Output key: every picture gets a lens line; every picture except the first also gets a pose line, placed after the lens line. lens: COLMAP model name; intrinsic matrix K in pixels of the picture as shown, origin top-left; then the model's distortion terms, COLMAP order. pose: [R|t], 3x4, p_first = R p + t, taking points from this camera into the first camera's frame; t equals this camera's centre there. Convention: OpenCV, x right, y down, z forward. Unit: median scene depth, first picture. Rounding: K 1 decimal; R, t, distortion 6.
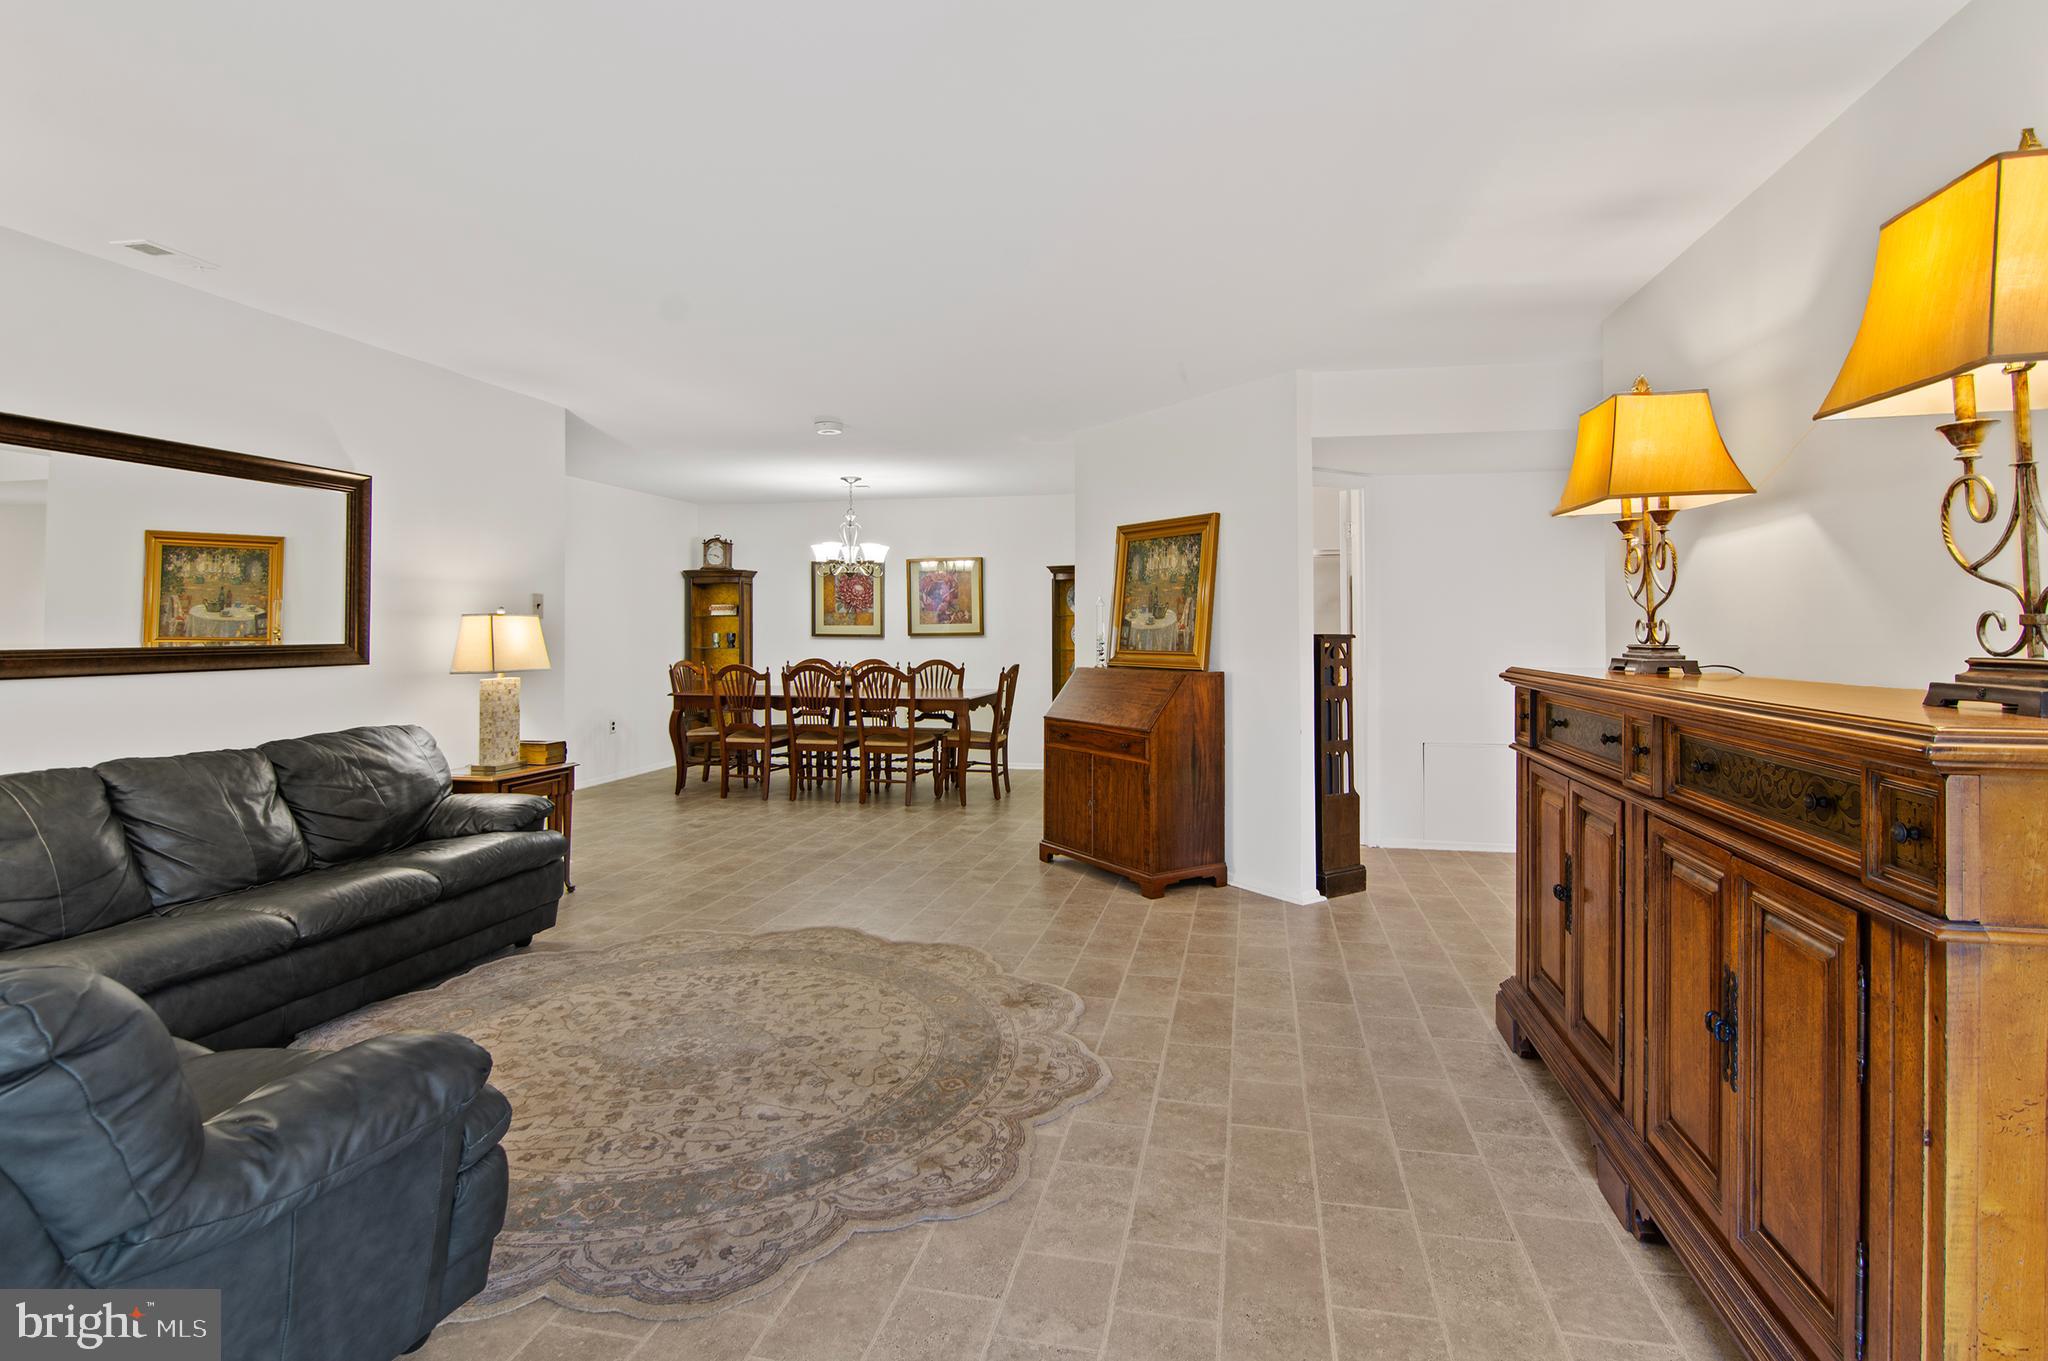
lens RADIAL K [[1007.4, 0, 1023.0], [0, 1007.4, 627.4], [0, 0, 1]] dist [0.000055, -0.000057]
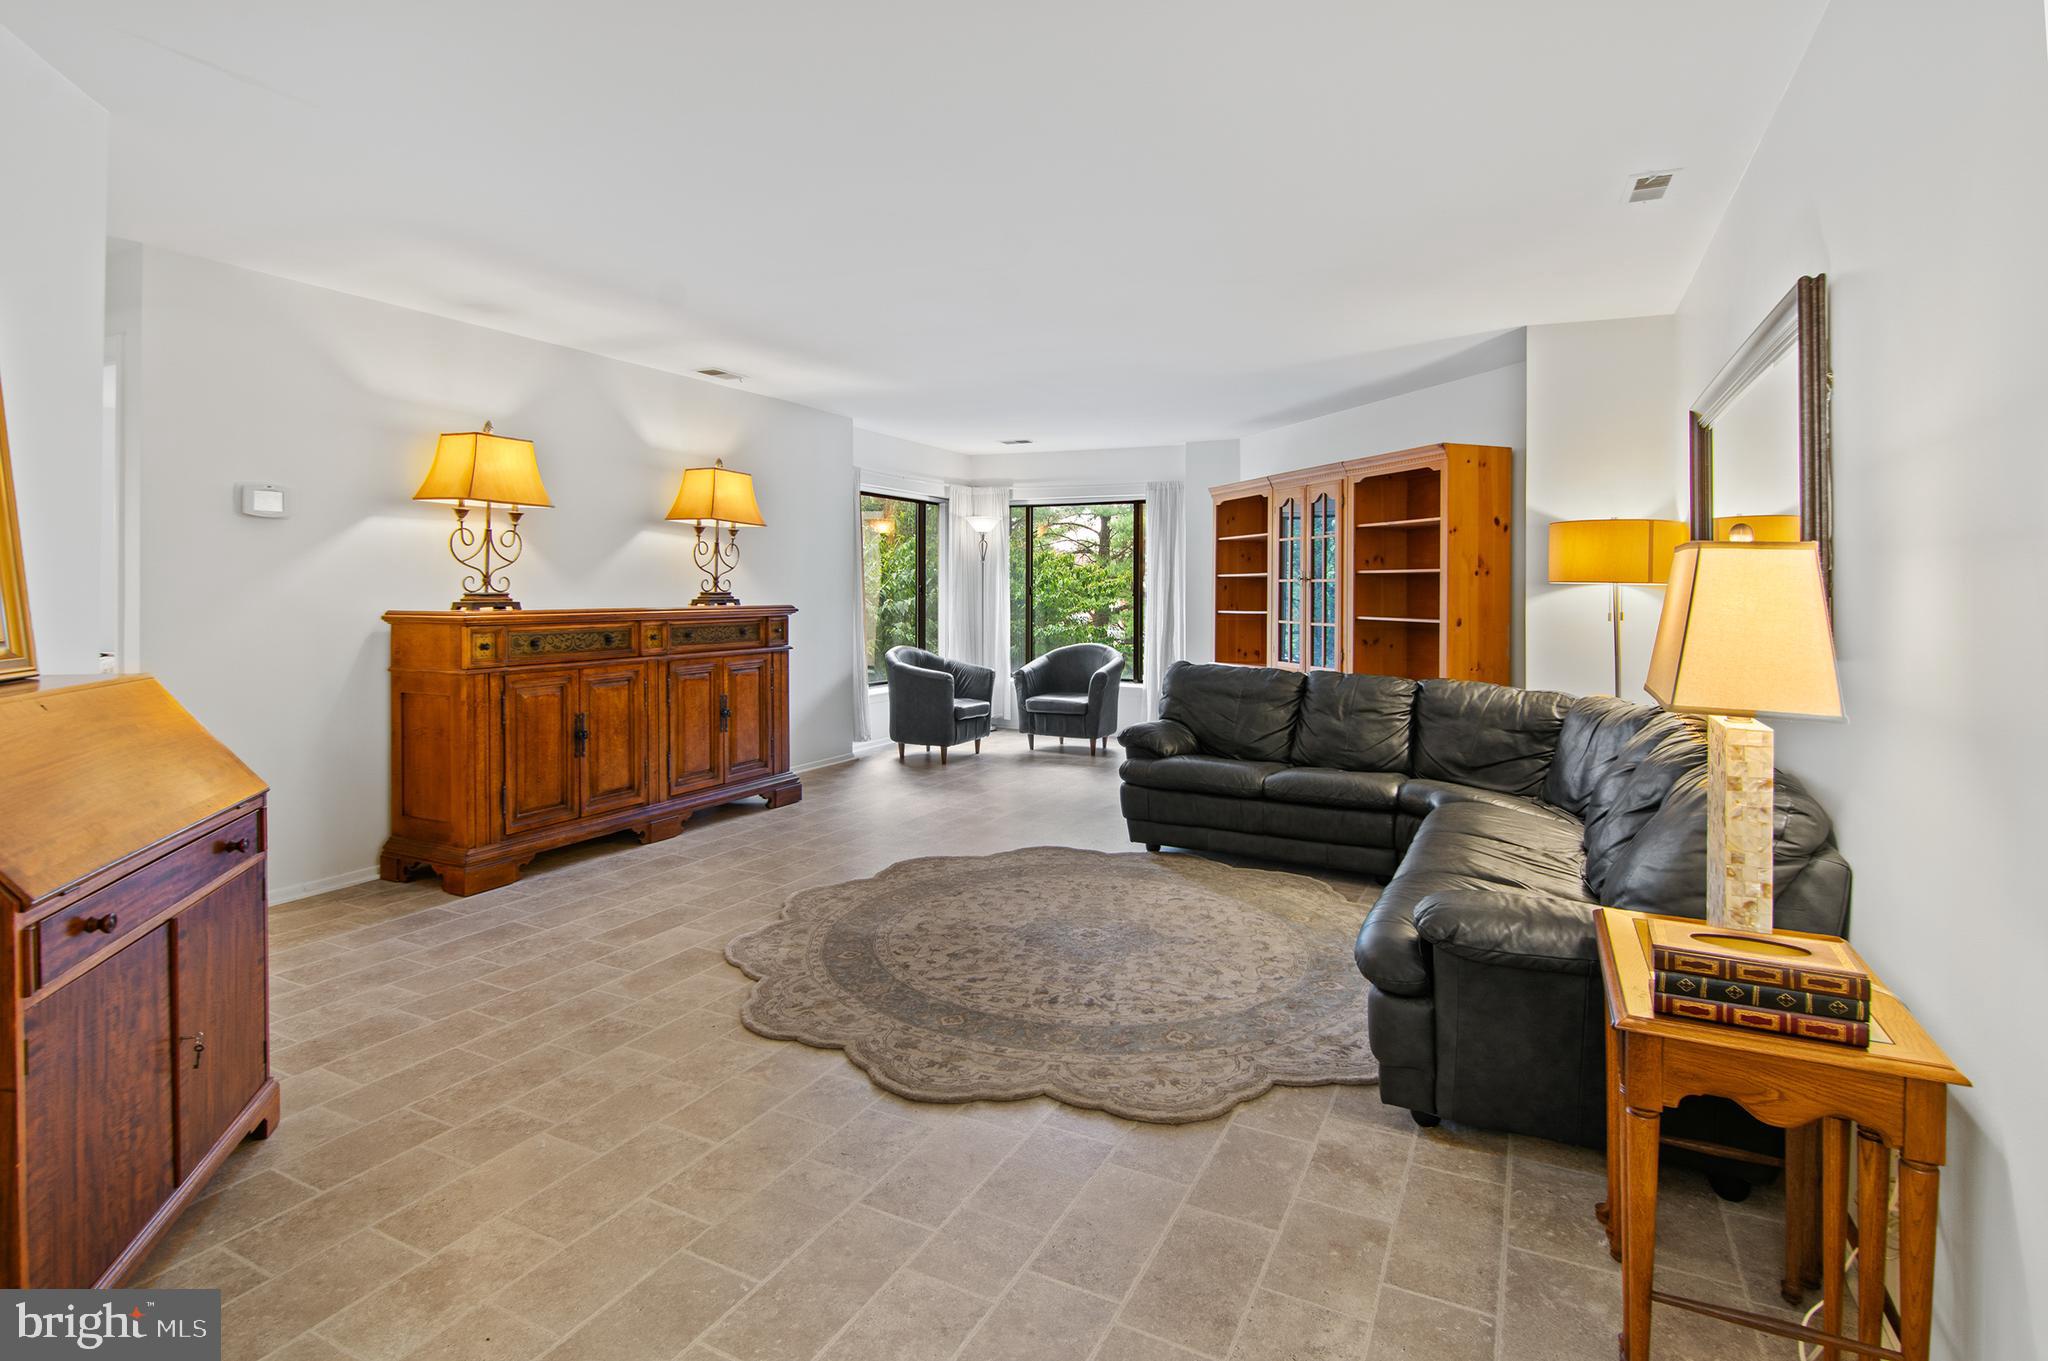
lens RADIAL K [[1007.4, 0, 1023.0], [0, 1007.4, 627.4], [0, 0, 1]] dist [0.000055, -0.000057]
pose [[-0.969003, -0.014130, 0.246645, -0.466983], [-0.004077, 0.999142, 0.041225, 0.002234], [-0.247016, 0.038942, -0.968229, 1.845422]]
